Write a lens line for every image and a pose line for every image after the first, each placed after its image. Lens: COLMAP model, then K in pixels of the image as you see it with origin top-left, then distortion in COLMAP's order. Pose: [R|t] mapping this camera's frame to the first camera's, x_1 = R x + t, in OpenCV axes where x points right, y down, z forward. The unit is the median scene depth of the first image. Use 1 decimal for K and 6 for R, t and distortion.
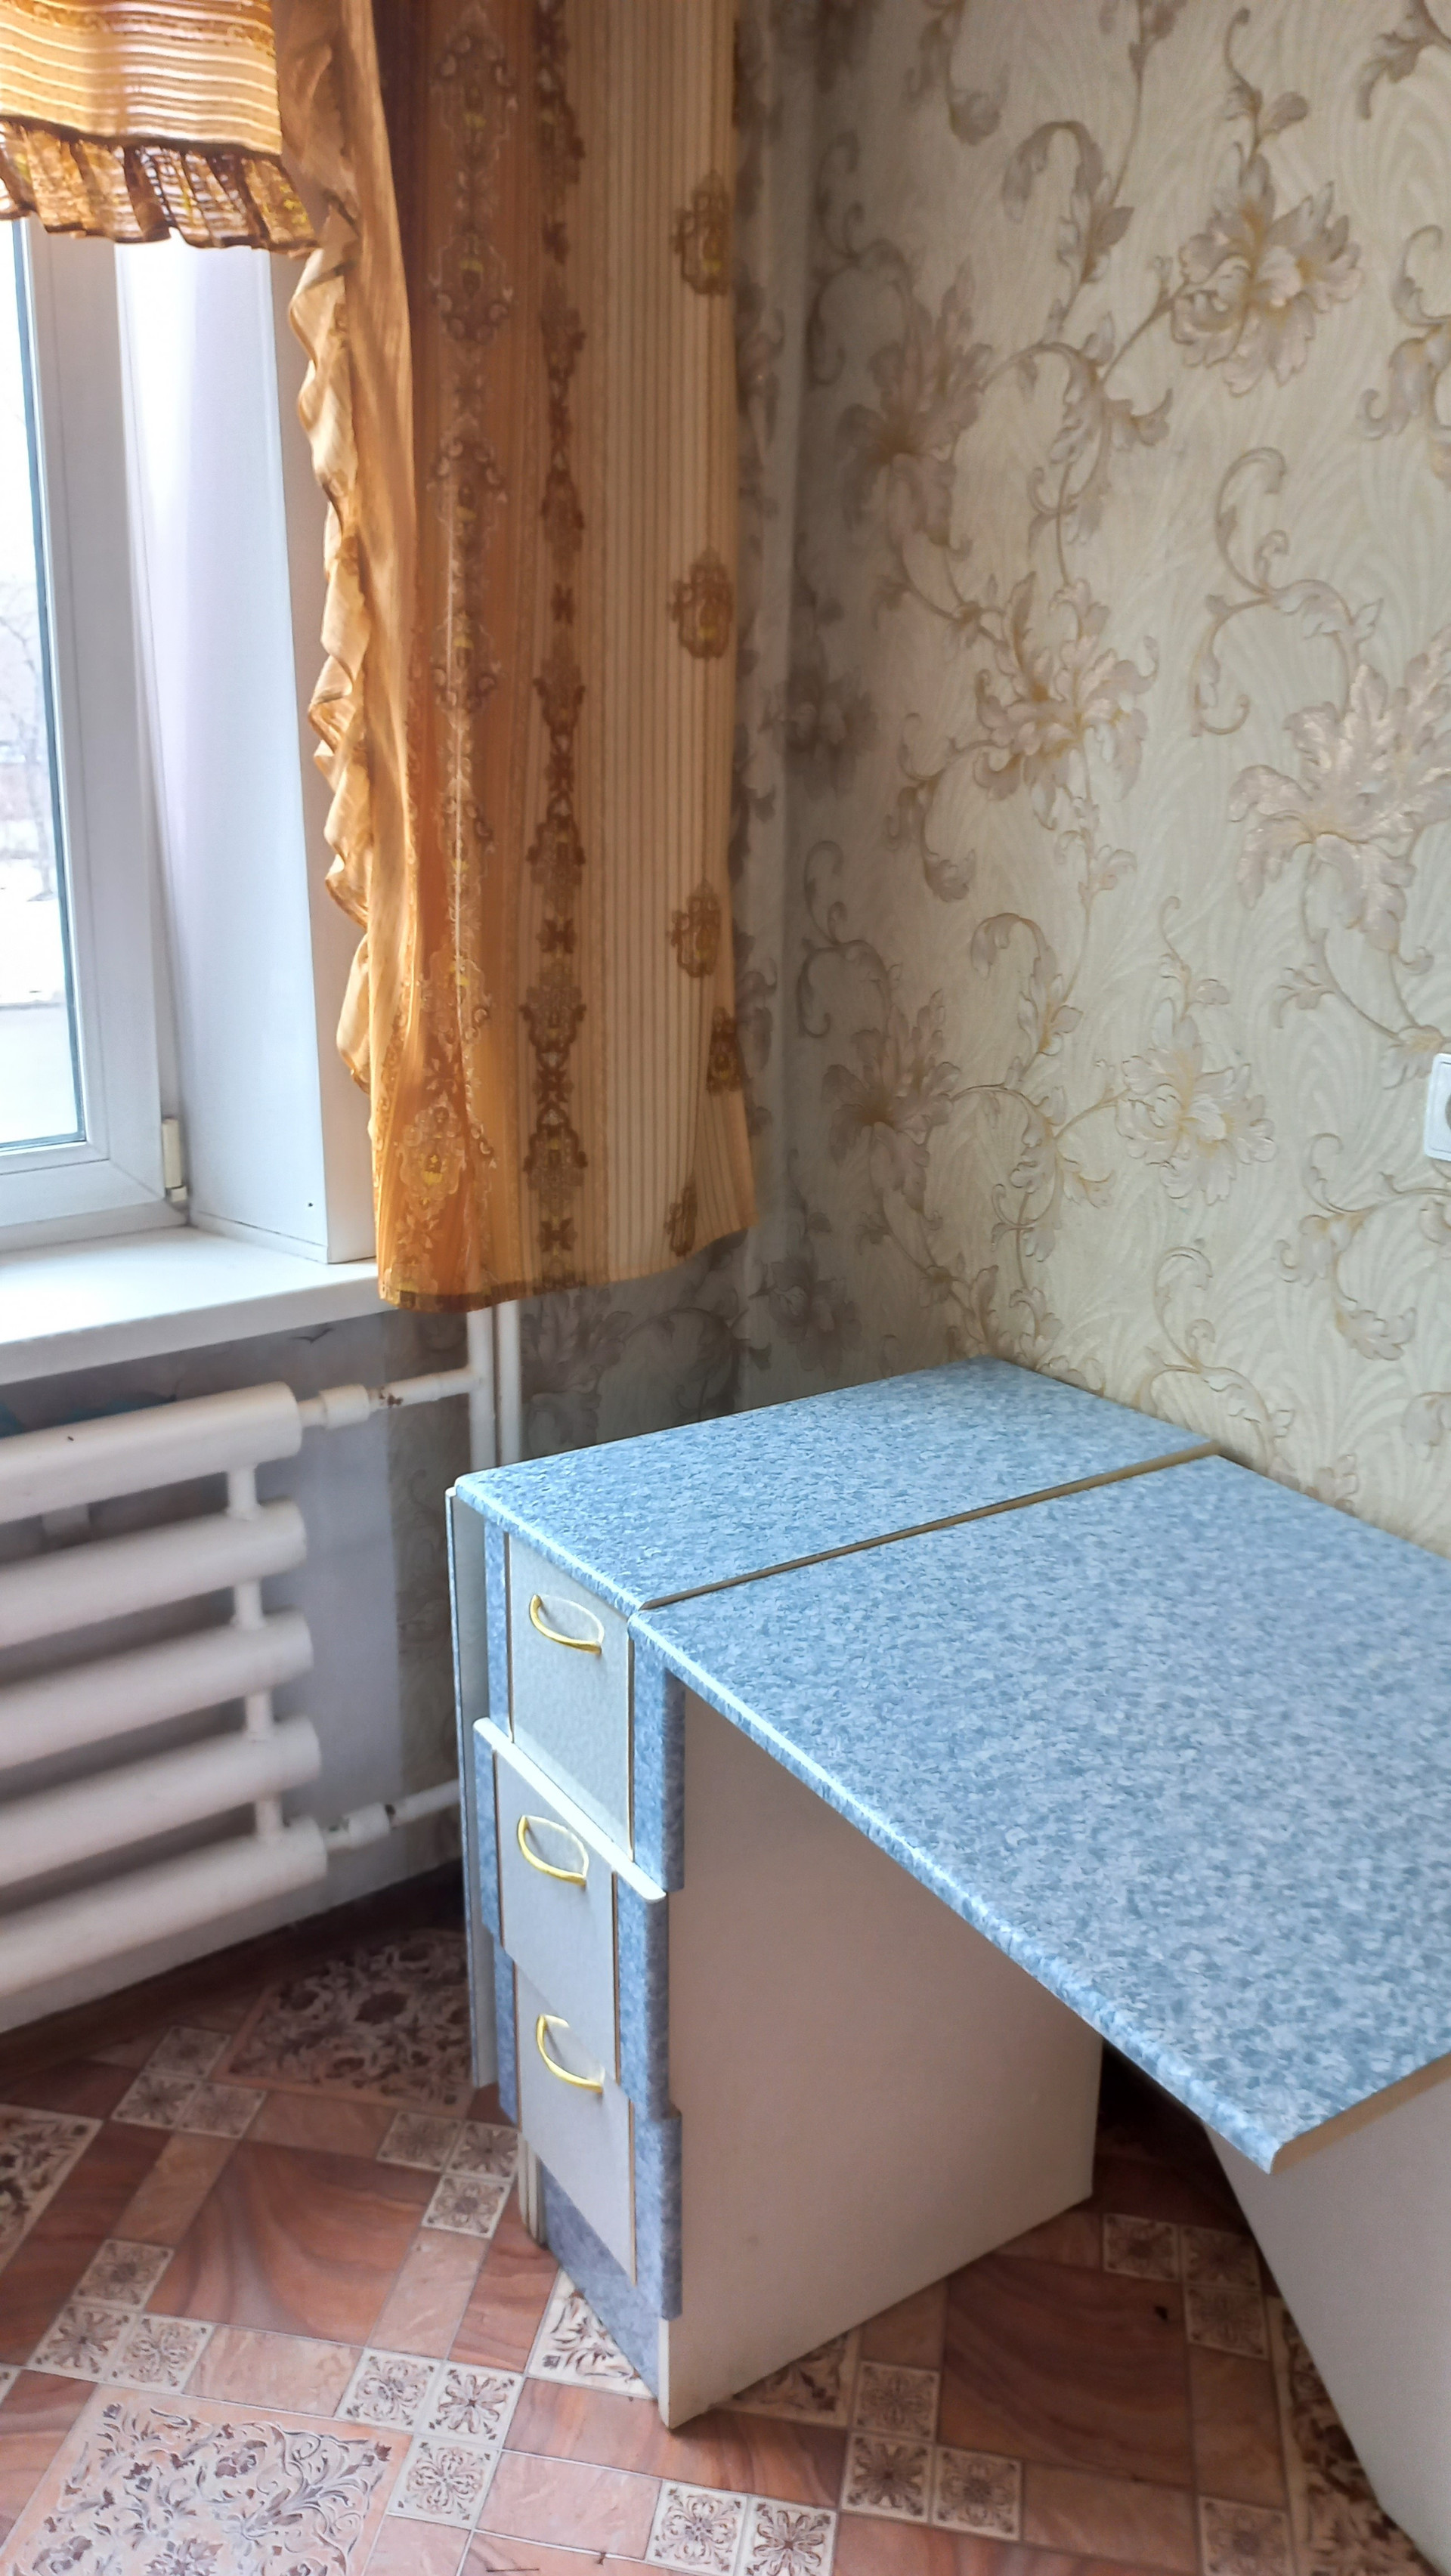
lens RADIAL K [[1893.0, 0, 725.5], [0, 1893.0, 1288.0], [0, 0, 1]] dist [0.053191, 0.000721]
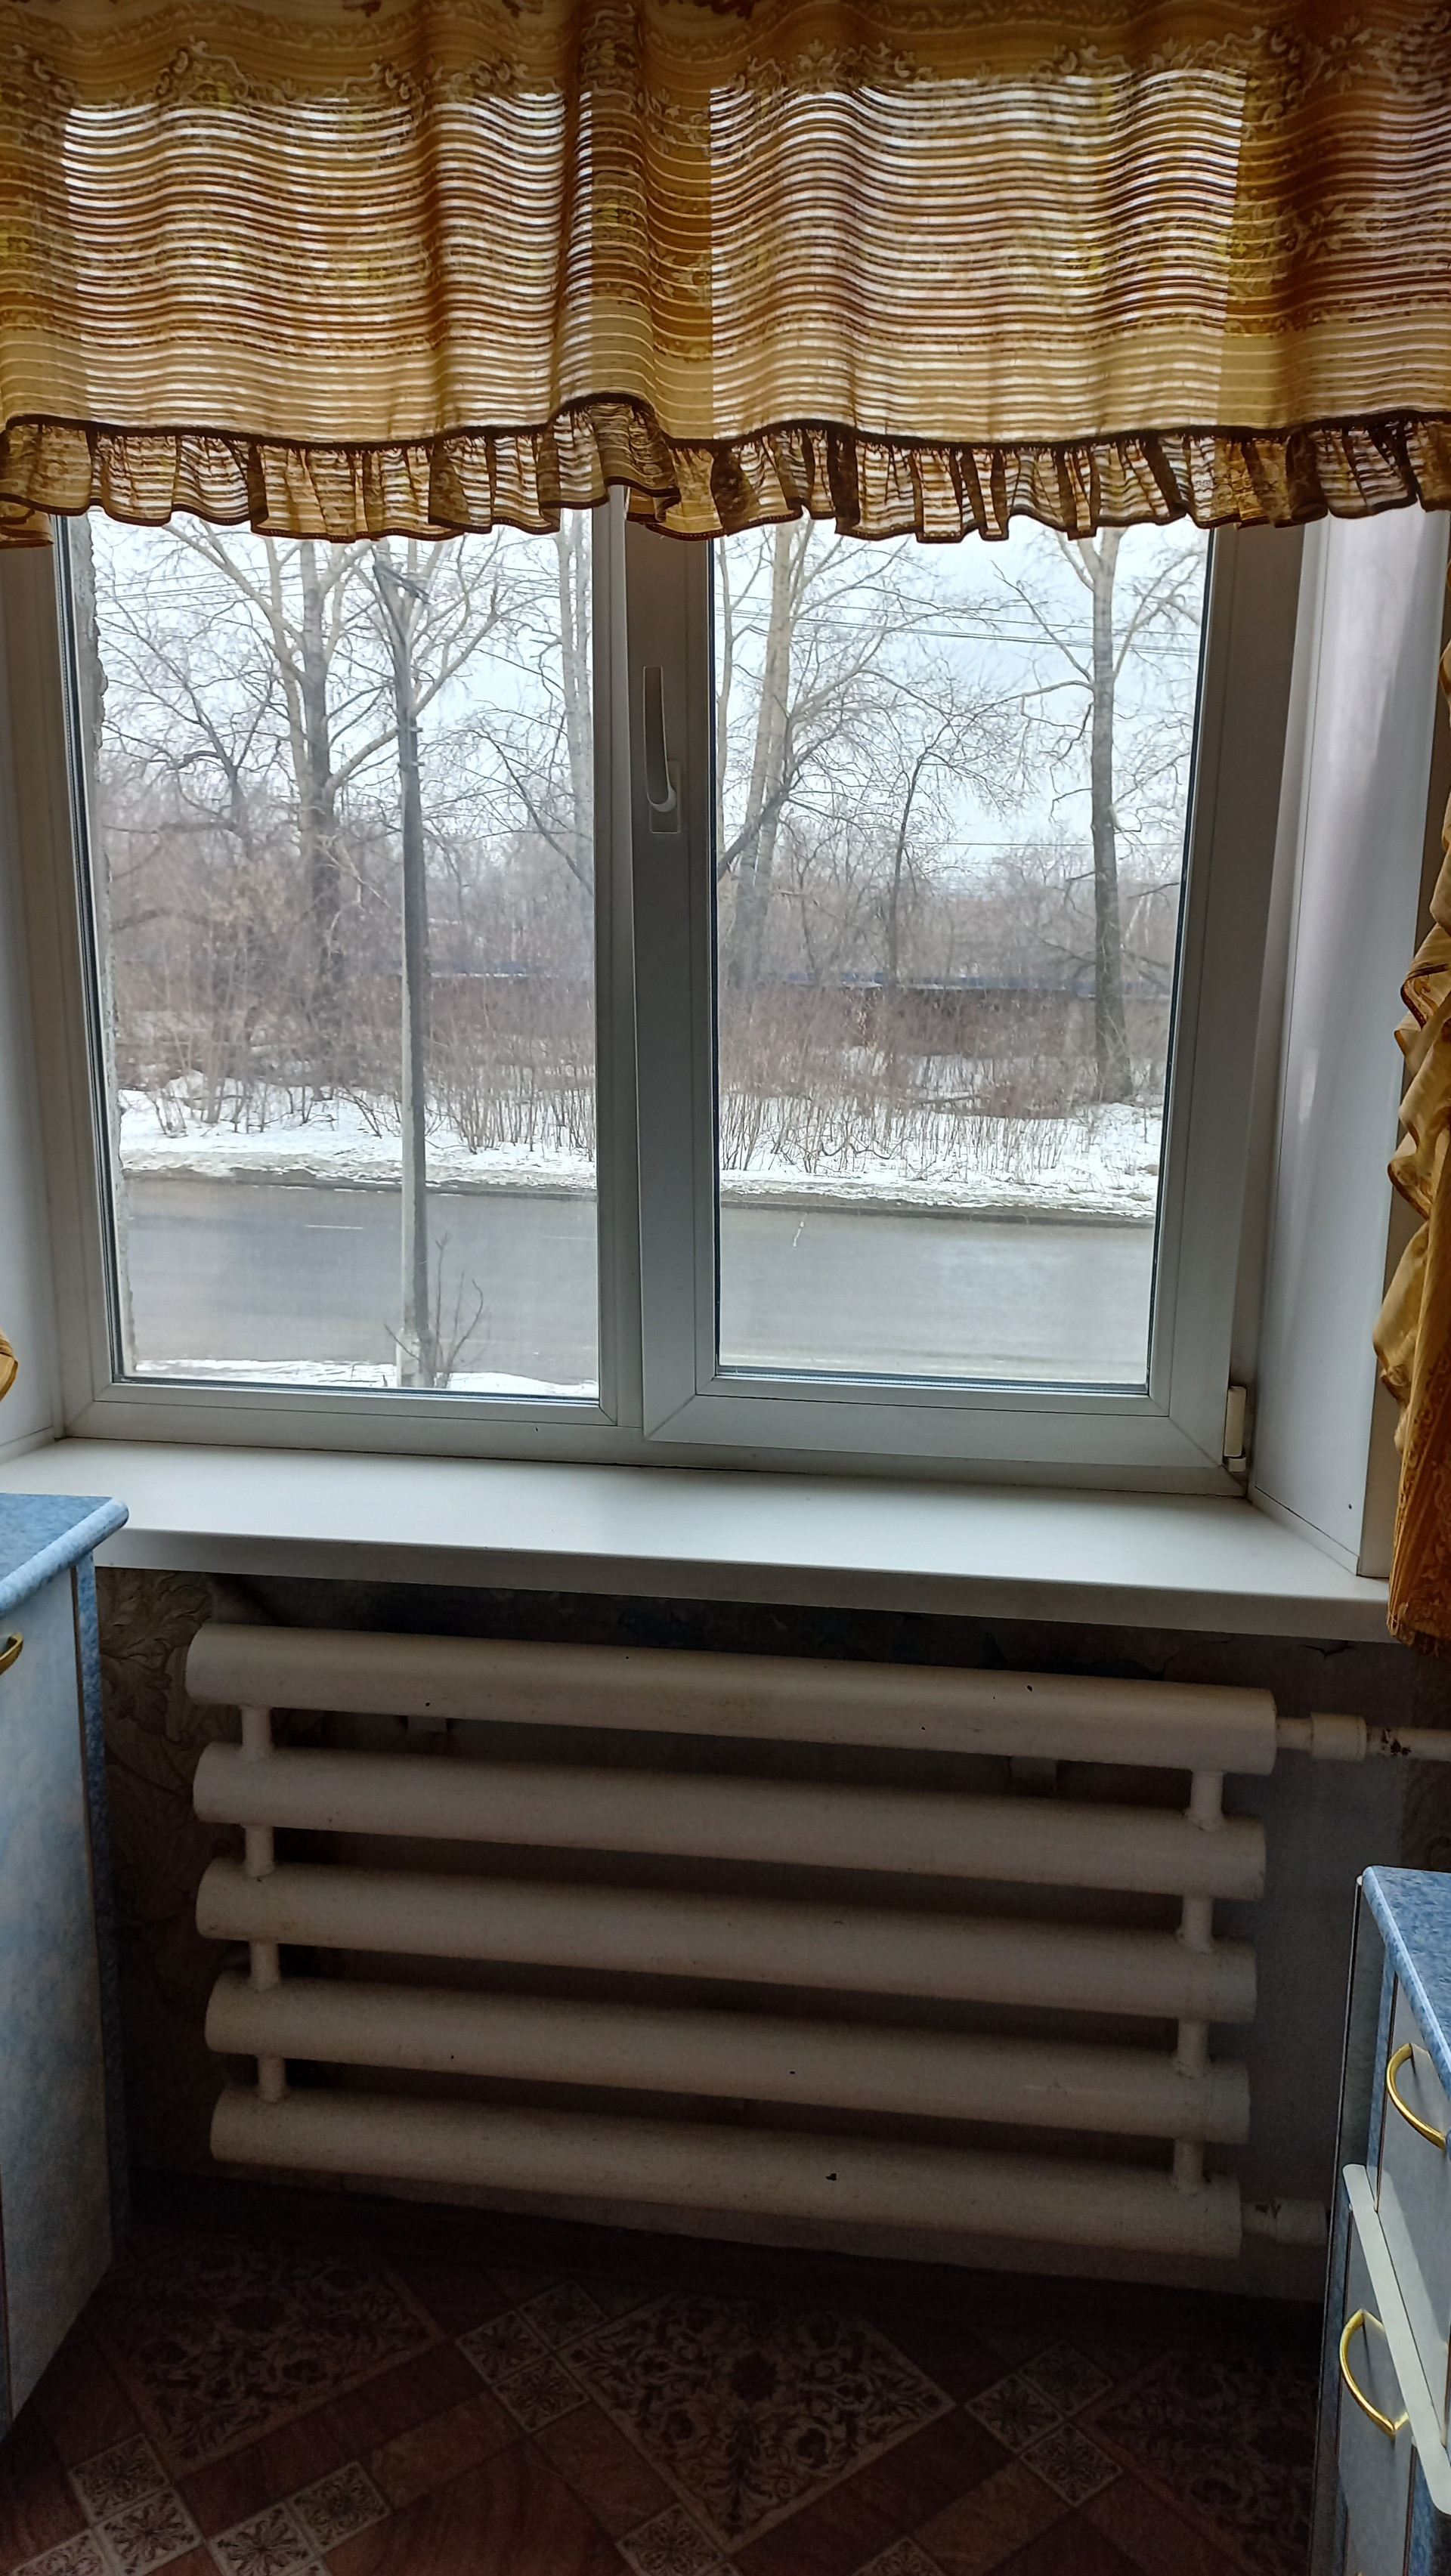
lens RADIAL K [[1861.7, 0, 740.3], [0, 1861.7, 1287.7], [0, 0, 1]] dist [0.051353, -0.021359]
pose [[0.738528, 0.131646, -0.661246, 0.146915], [-0.207292, 0.977583, -0.036895, -0.053705], [0.641566, 0.164319, 0.749261, 0.133549]]
